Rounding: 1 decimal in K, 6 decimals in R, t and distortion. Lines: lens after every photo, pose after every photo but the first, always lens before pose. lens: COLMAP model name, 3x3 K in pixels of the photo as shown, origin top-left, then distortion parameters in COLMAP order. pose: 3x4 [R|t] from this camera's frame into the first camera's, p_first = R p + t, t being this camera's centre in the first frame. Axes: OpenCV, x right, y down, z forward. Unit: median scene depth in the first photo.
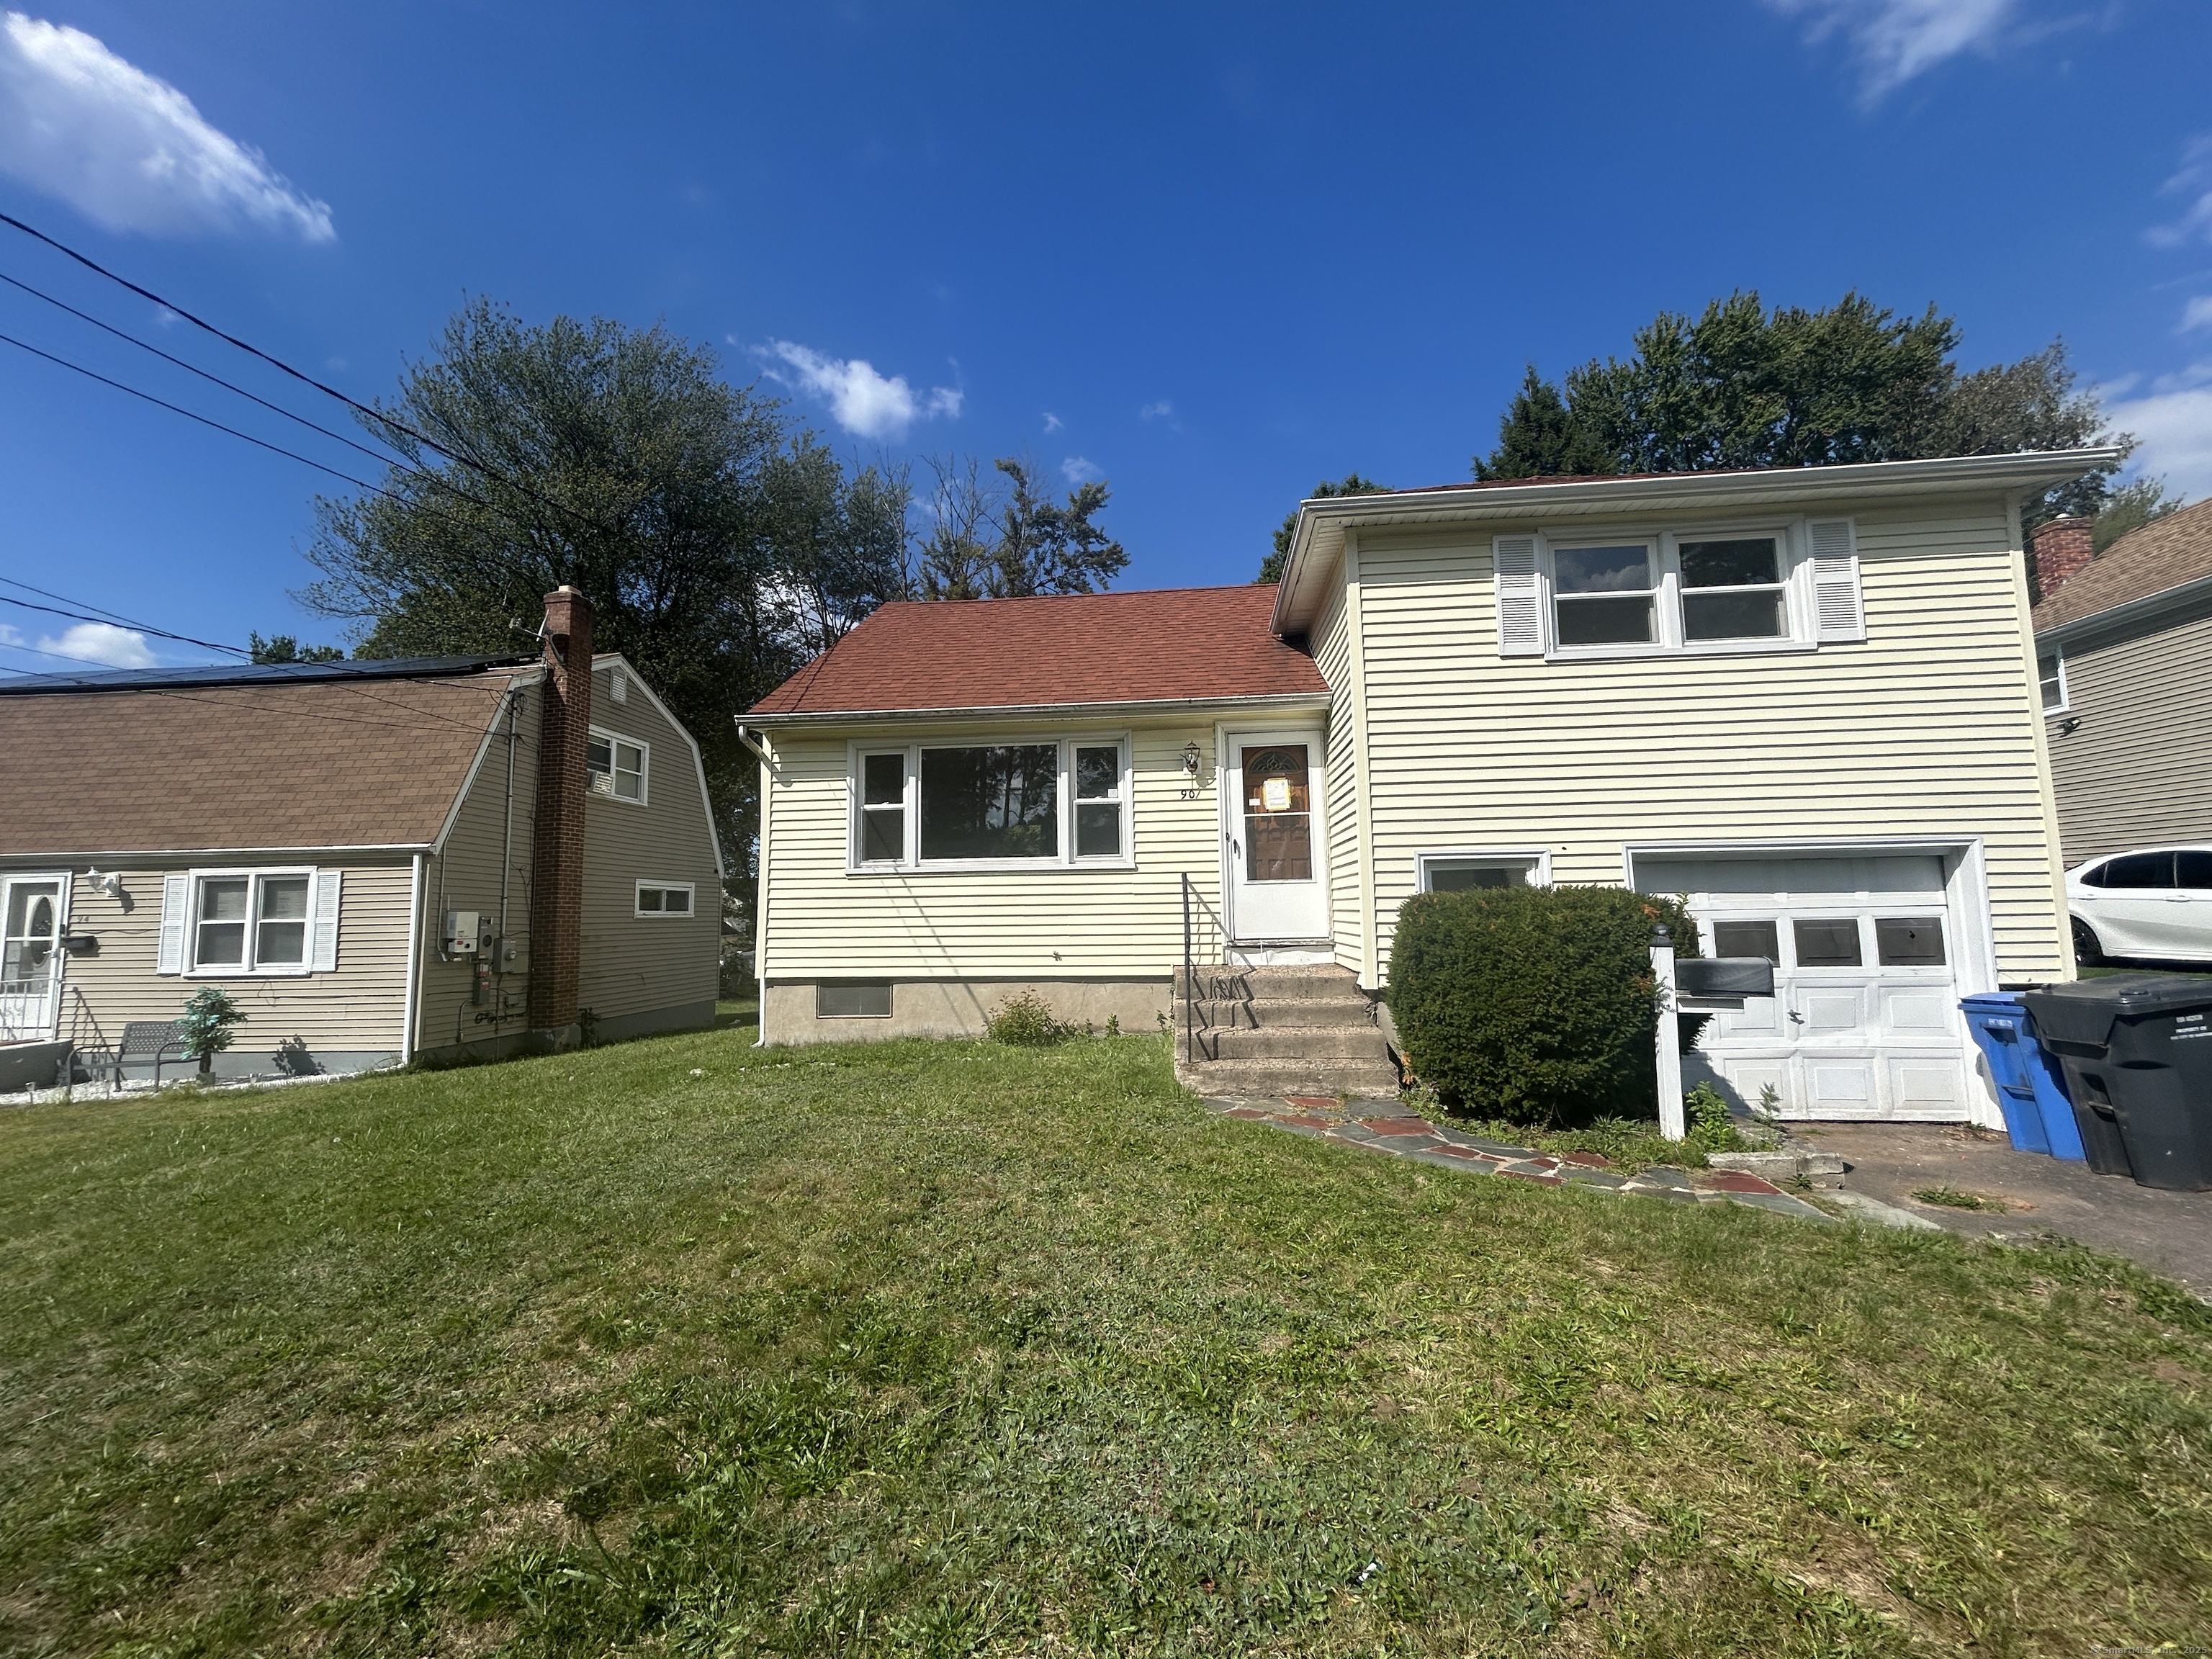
lens RADIAL K [[890.8, 0, 1096.8], [0, 890.8, 838.0], [0, 0, 1]] dist [-0.000756, 0.000343]
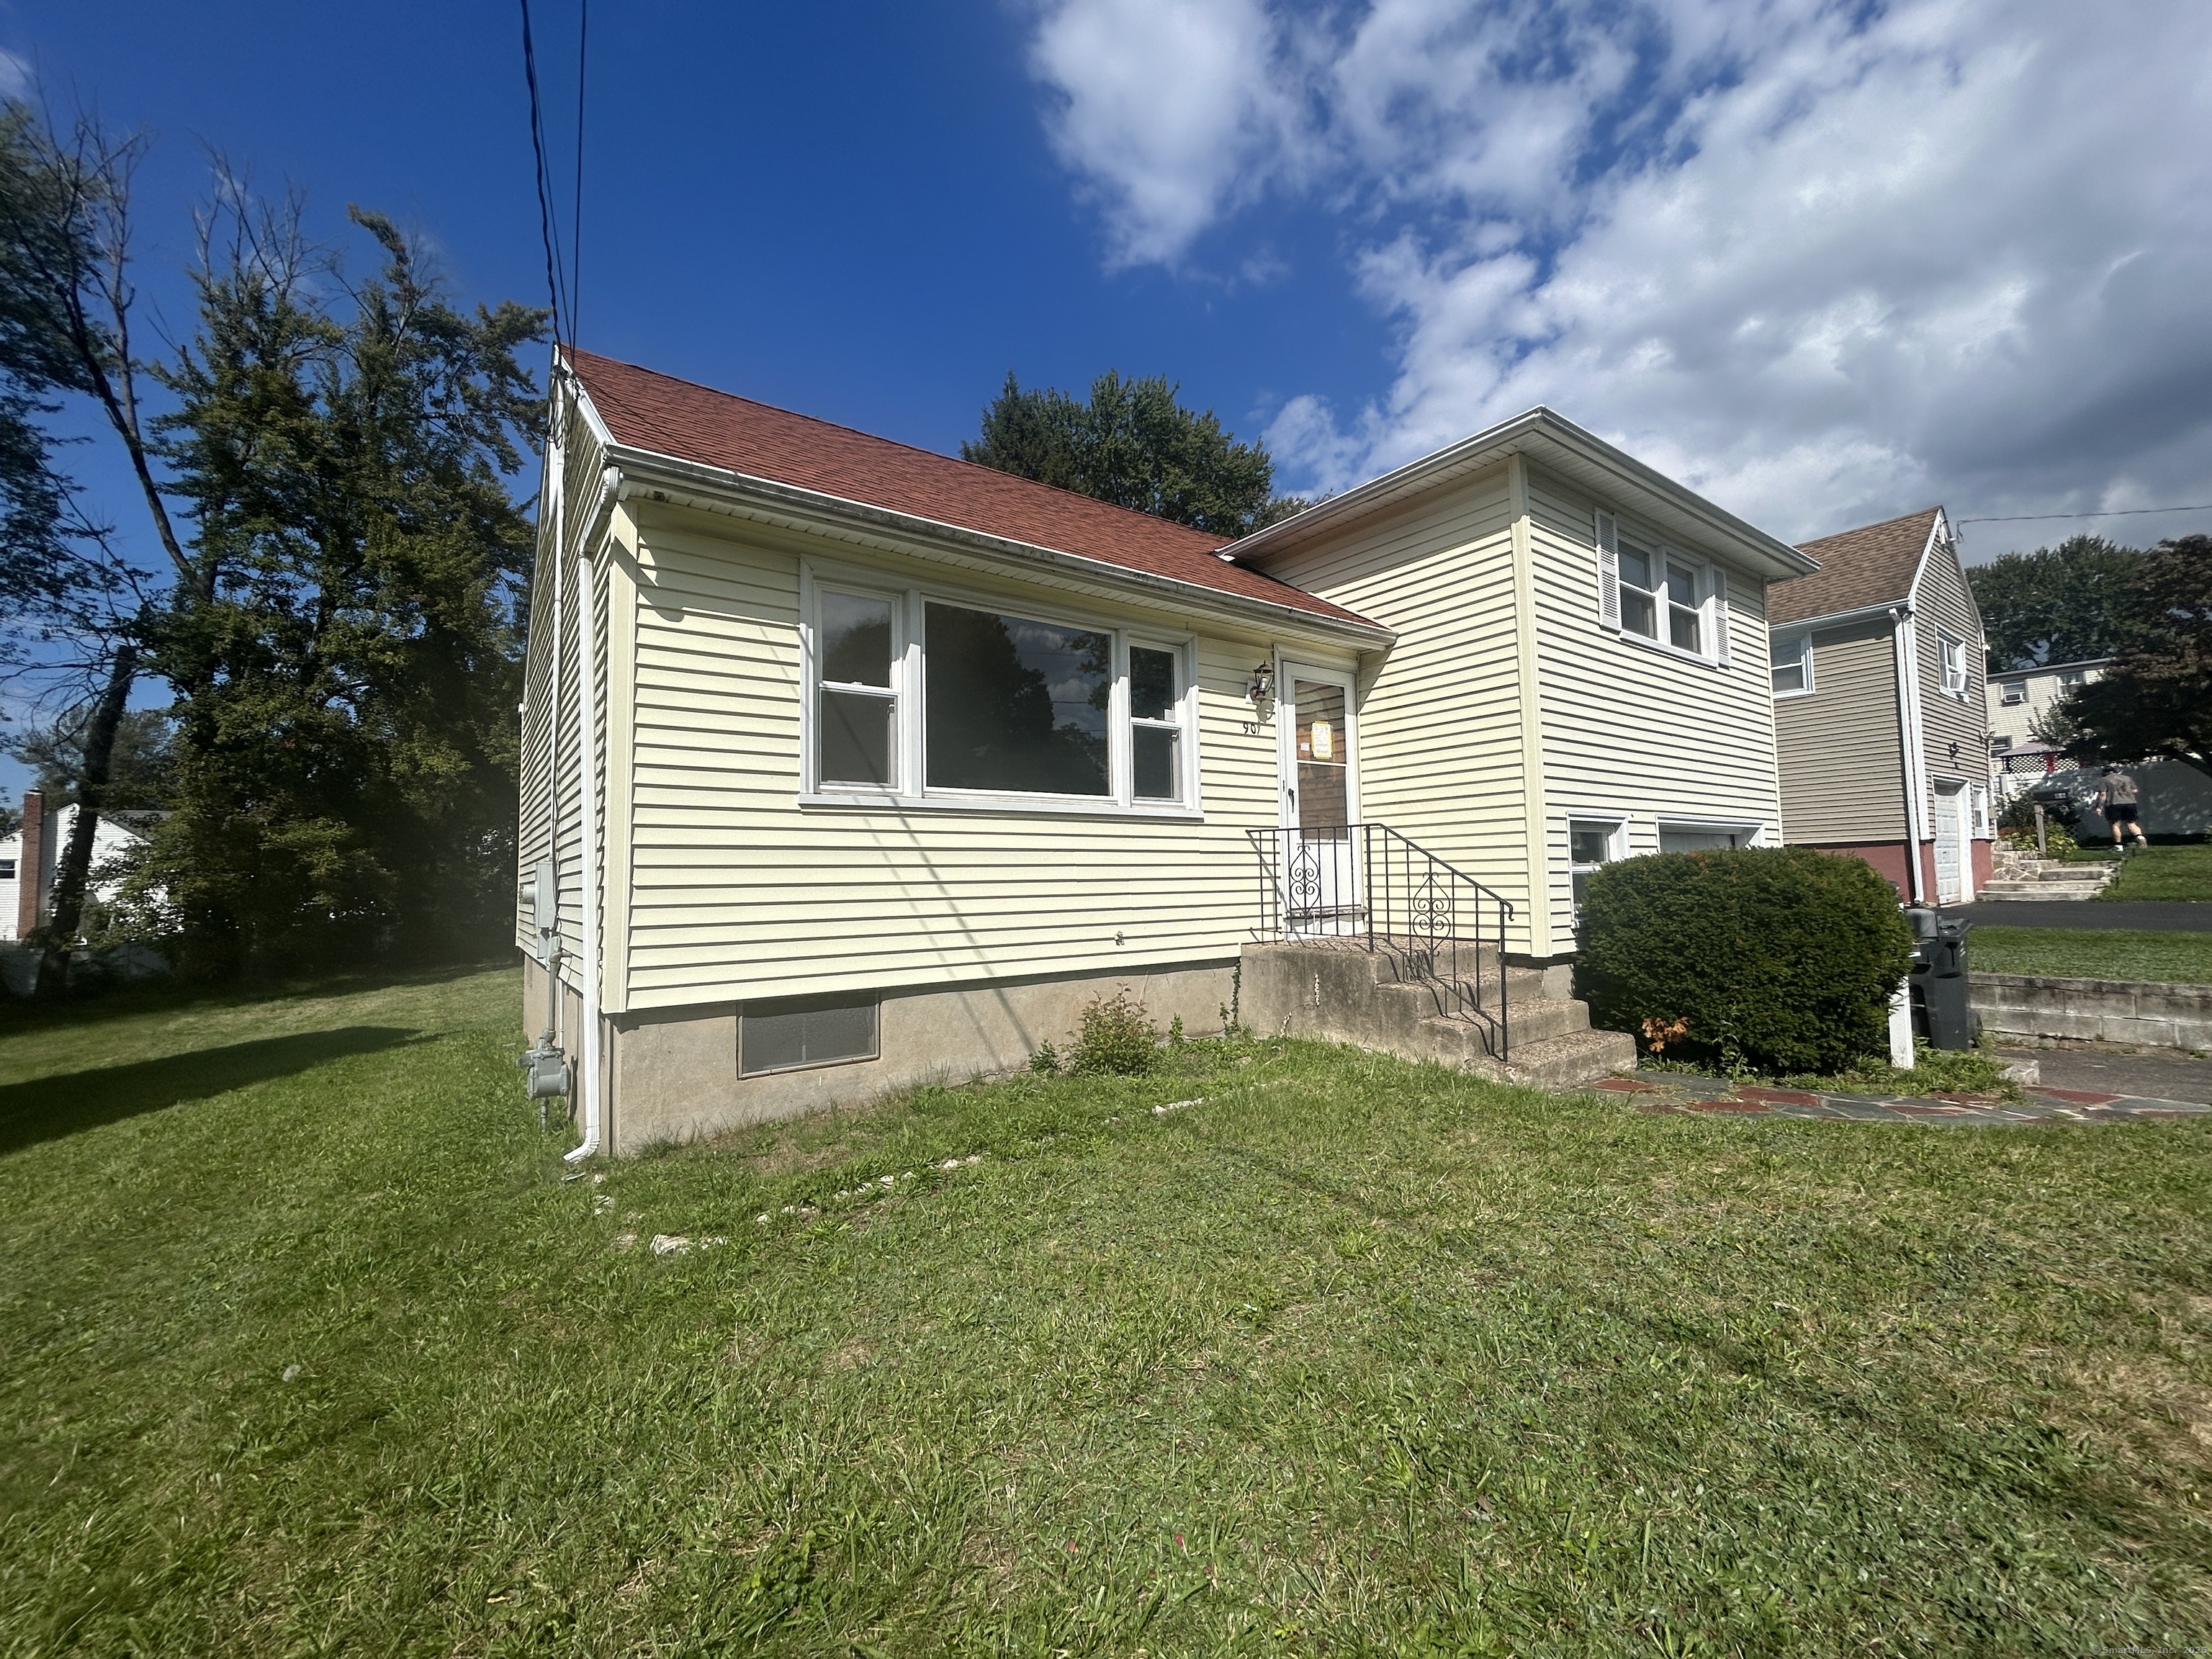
lens RADIAL K [[890.8, 0, 1101.6], [0, 890.8, 838.7], [0, 0, 1]] dist [-0.000756, 0.000343]
pose [[0.741632, 0.032861, 0.670002, -0.513005], [-0.050423, 0.998705, 0.006831, 0.049413], [-0.668909, -0.038849, 0.742328, 0.484930]]
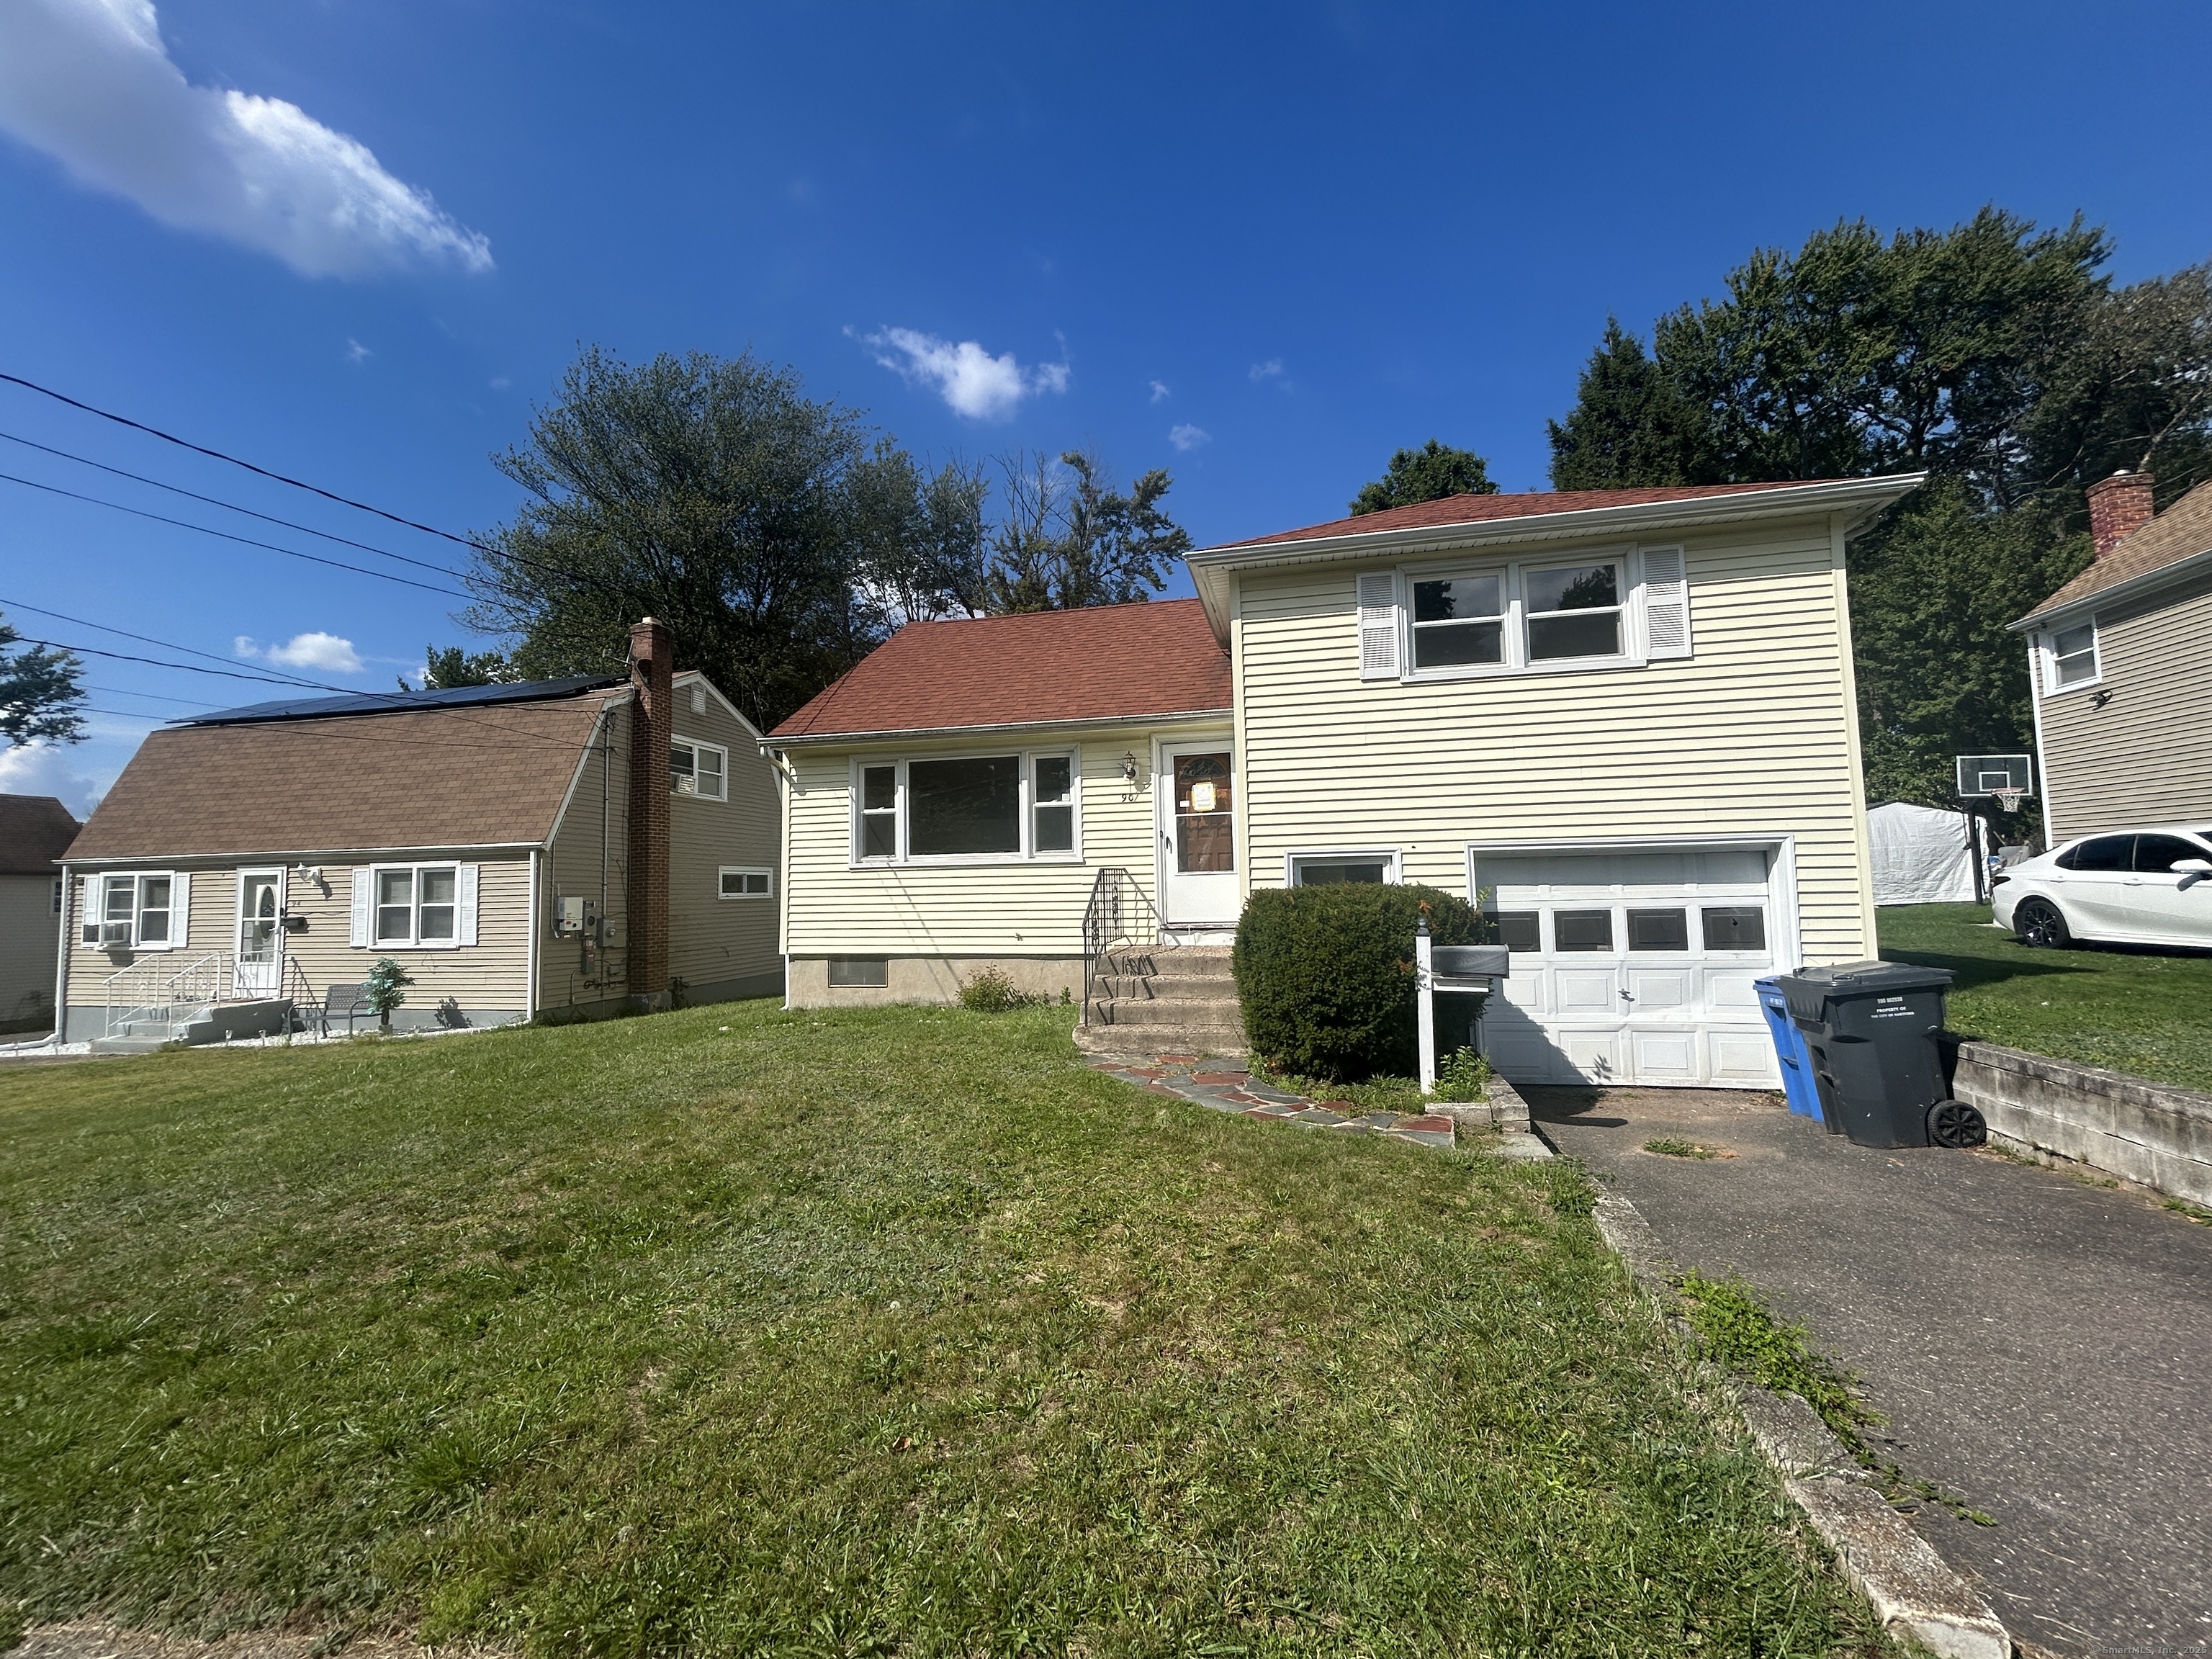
lens RADIAL K [[890.8, 0, 1094.2], [0, 890.8, 833.5], [0, 0, 1]] dist [-0.000756, 0.000343]
pose [[0.991907, -0.011686, -0.126425, 0.200144], [0.015012, 0.999565, 0.025388, -0.031748], [0.126073, -0.027080, 0.991651, -0.147655]]
